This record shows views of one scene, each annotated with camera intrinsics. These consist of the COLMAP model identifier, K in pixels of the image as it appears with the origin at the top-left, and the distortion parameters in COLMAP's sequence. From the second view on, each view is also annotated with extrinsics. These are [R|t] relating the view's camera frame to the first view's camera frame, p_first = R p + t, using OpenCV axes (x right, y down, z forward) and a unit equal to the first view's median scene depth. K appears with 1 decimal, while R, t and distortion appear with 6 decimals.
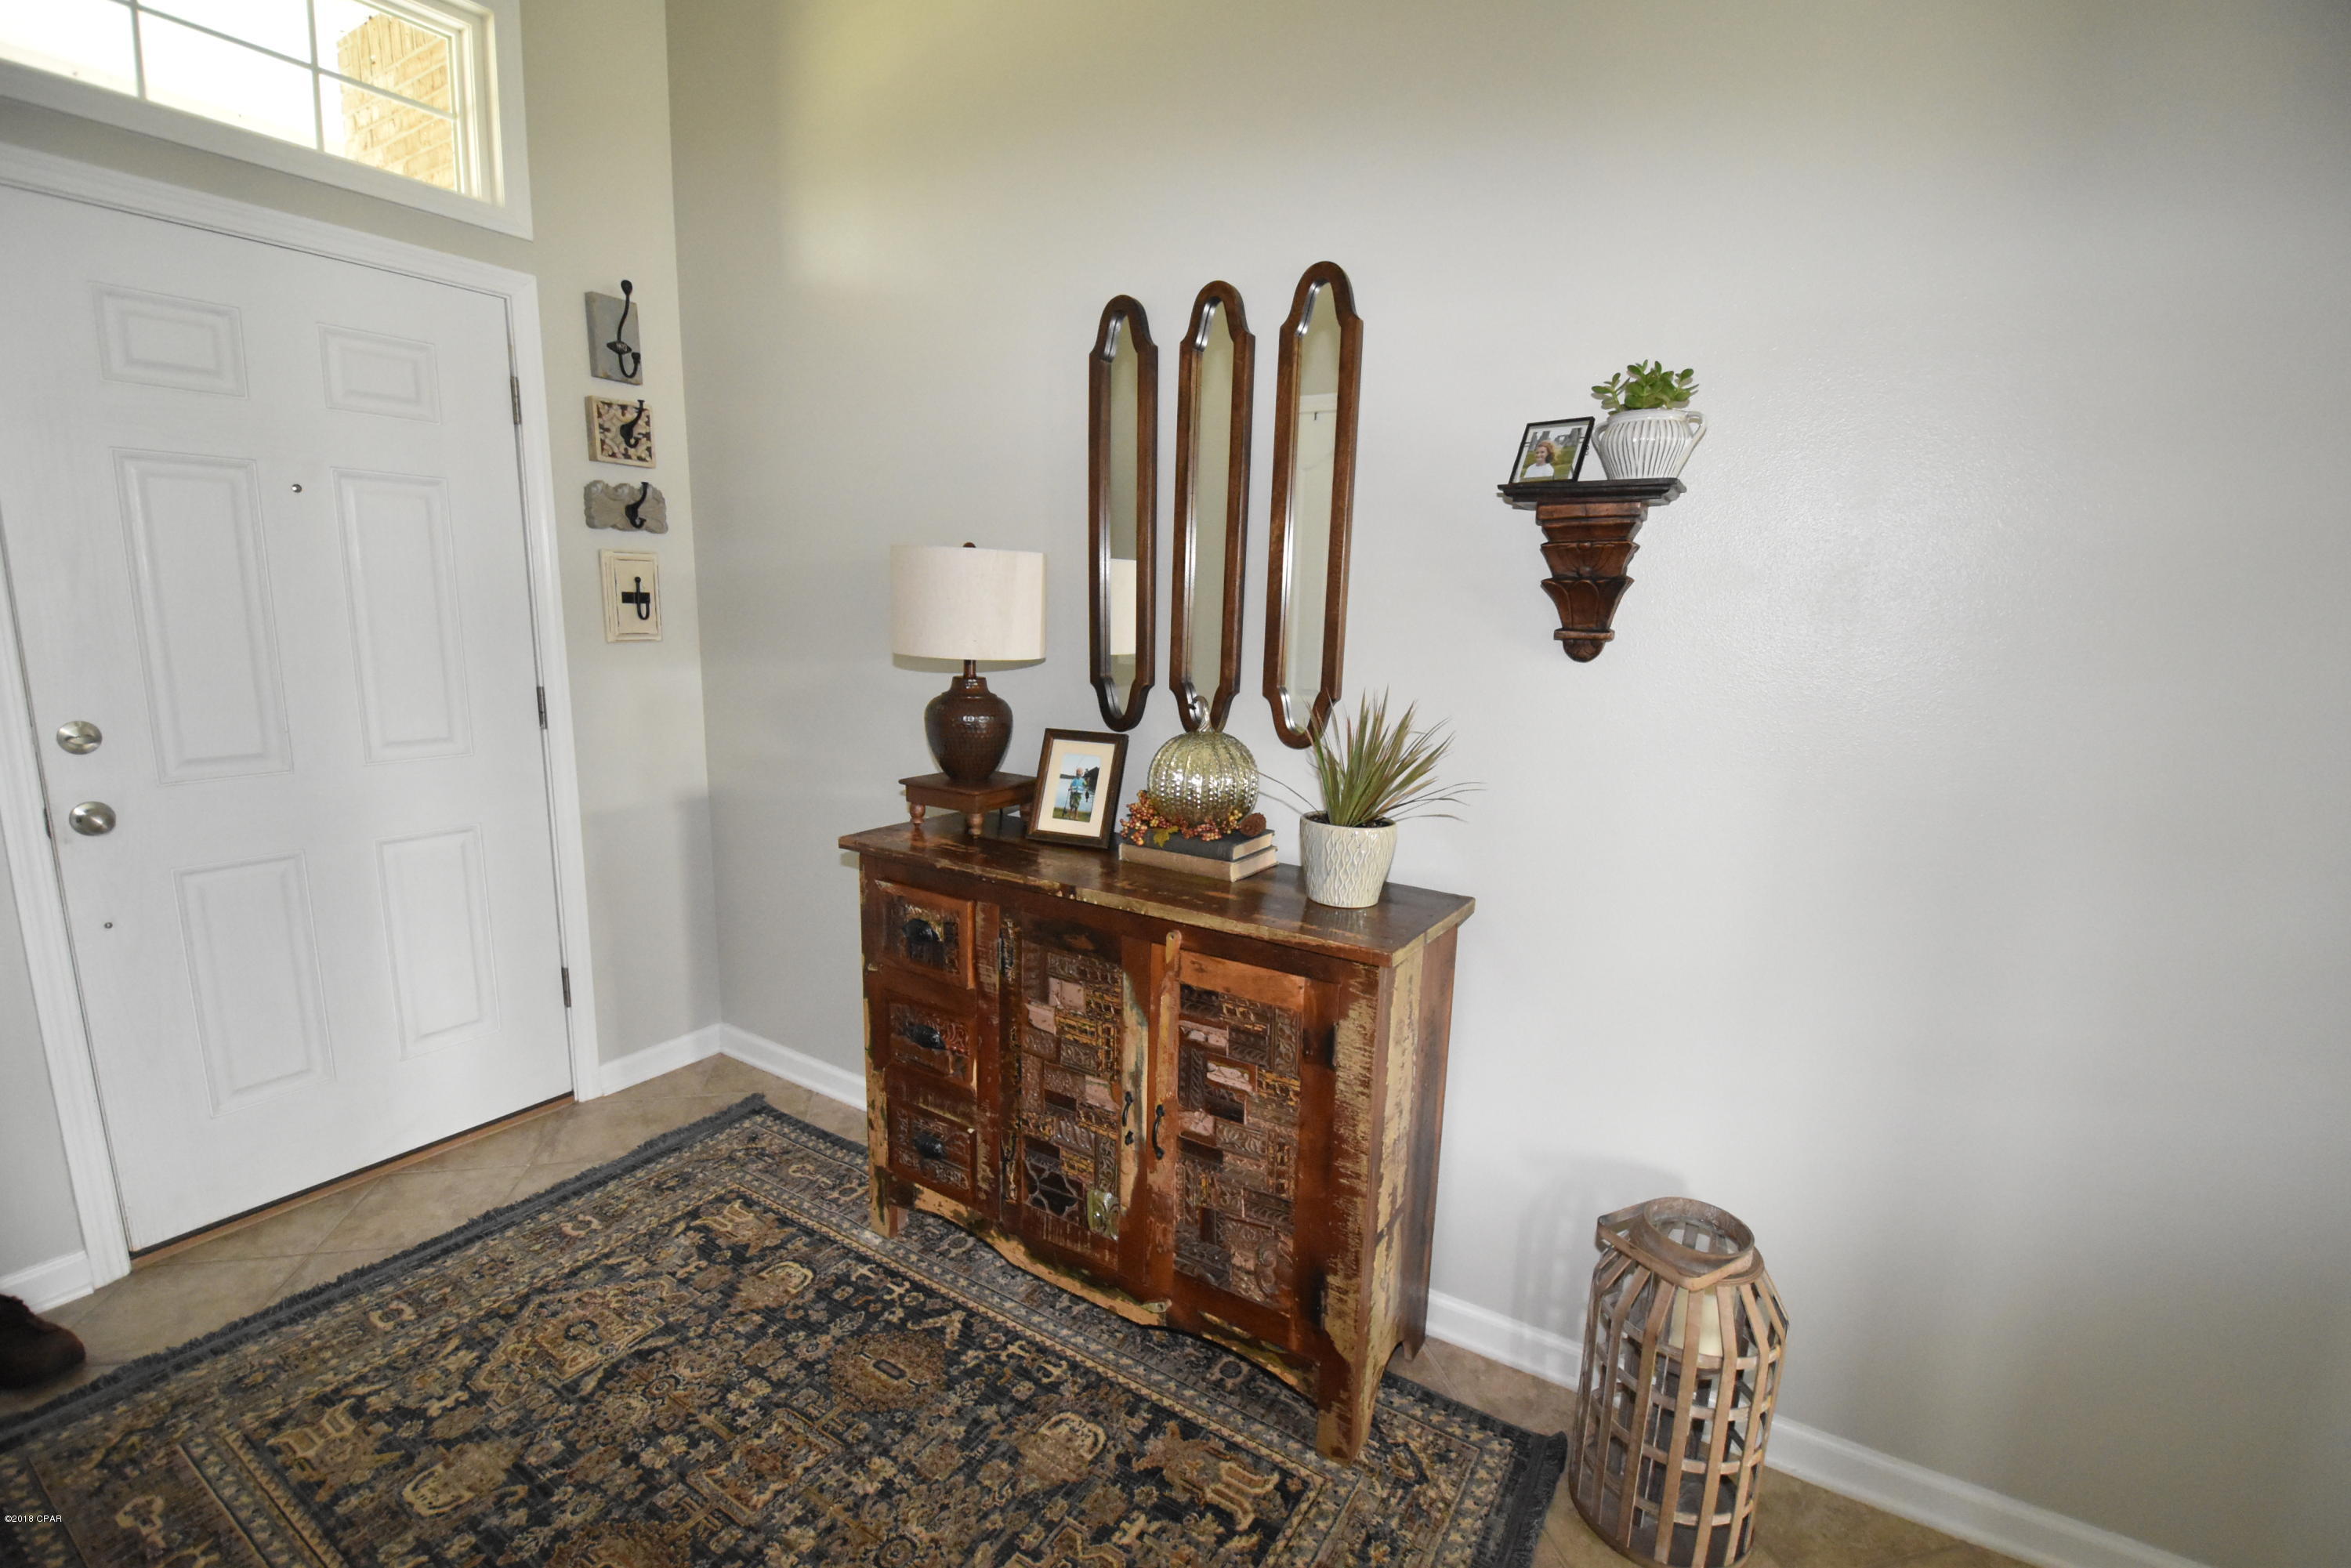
lens RADIAL K [[1026.2, 0, 1175.0], [0, 1026.2, 805.2], [0, 0, 1]] dist [0.019155, -0.026456]
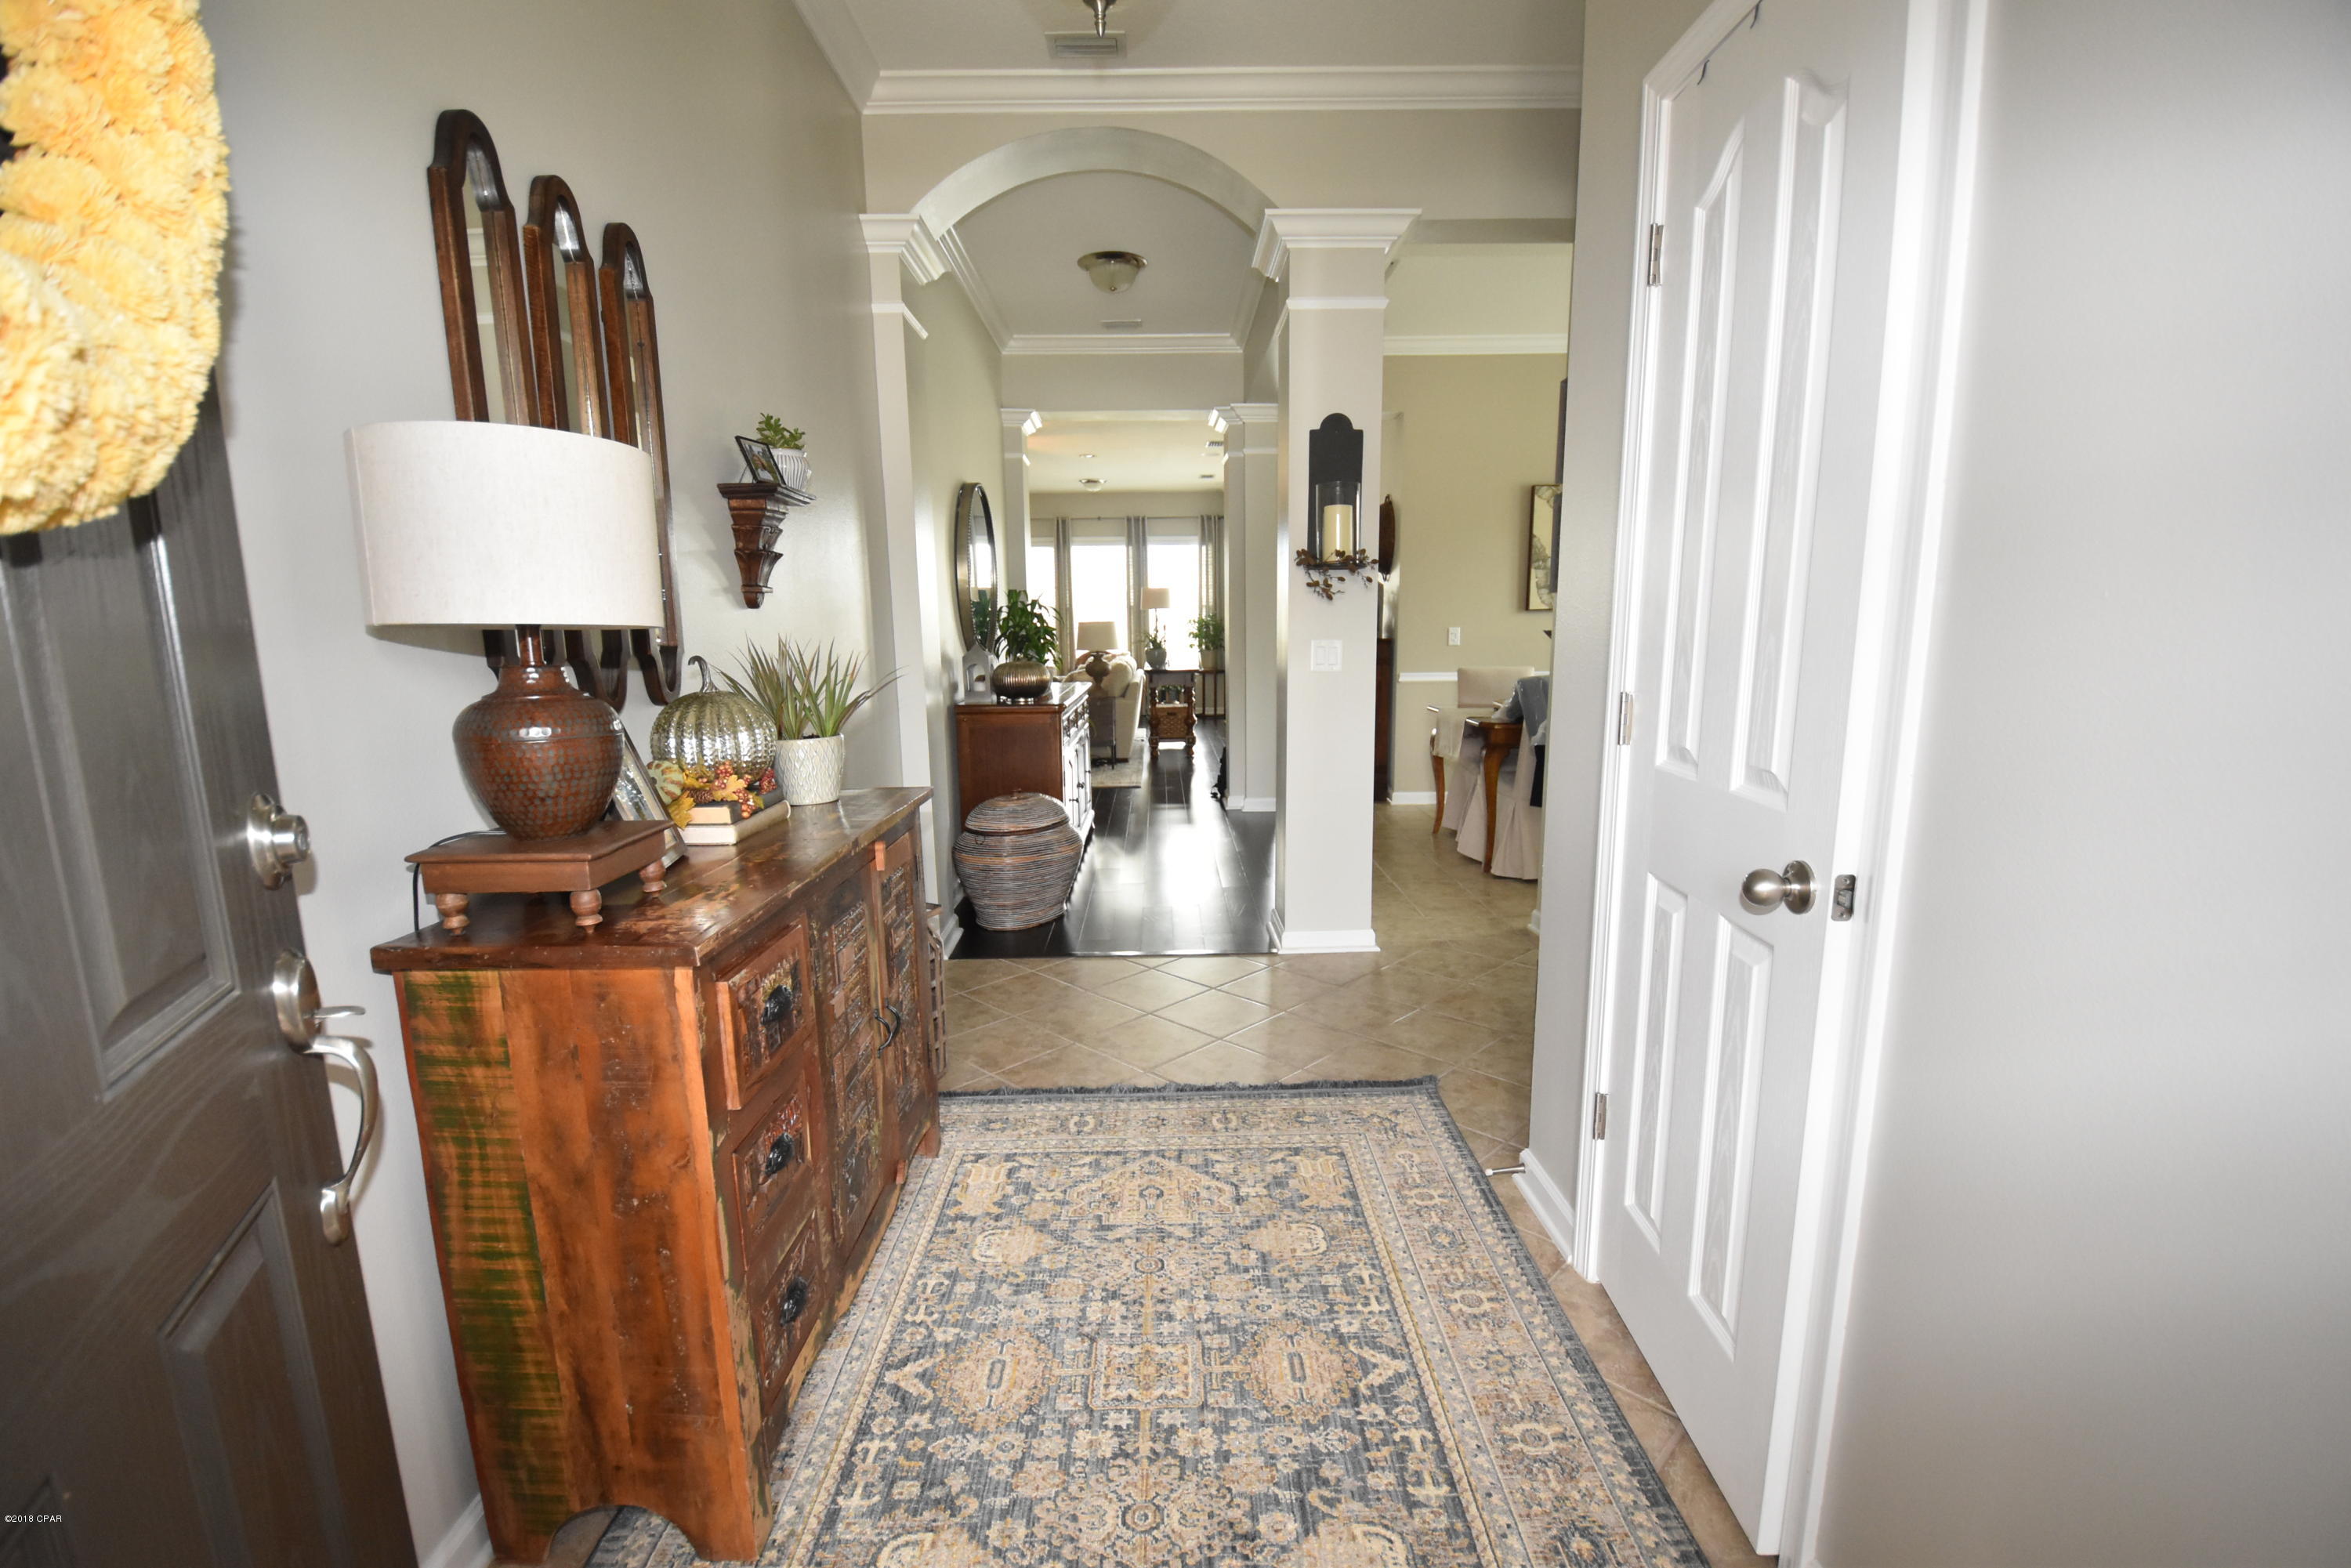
lens RADIAL K [[1014.5, 0, 1175.6], [0, 1014.5, 802.8], [0, 0, 1]] dist [0.010229, -0.015045]
pose [[-0.539719, -0.166116, 0.825293, -1.054850], [0.155003, 0.943969, 0.291370, -0.190698], [-0.827453, 0.285181, -0.483729, 1.175905]]
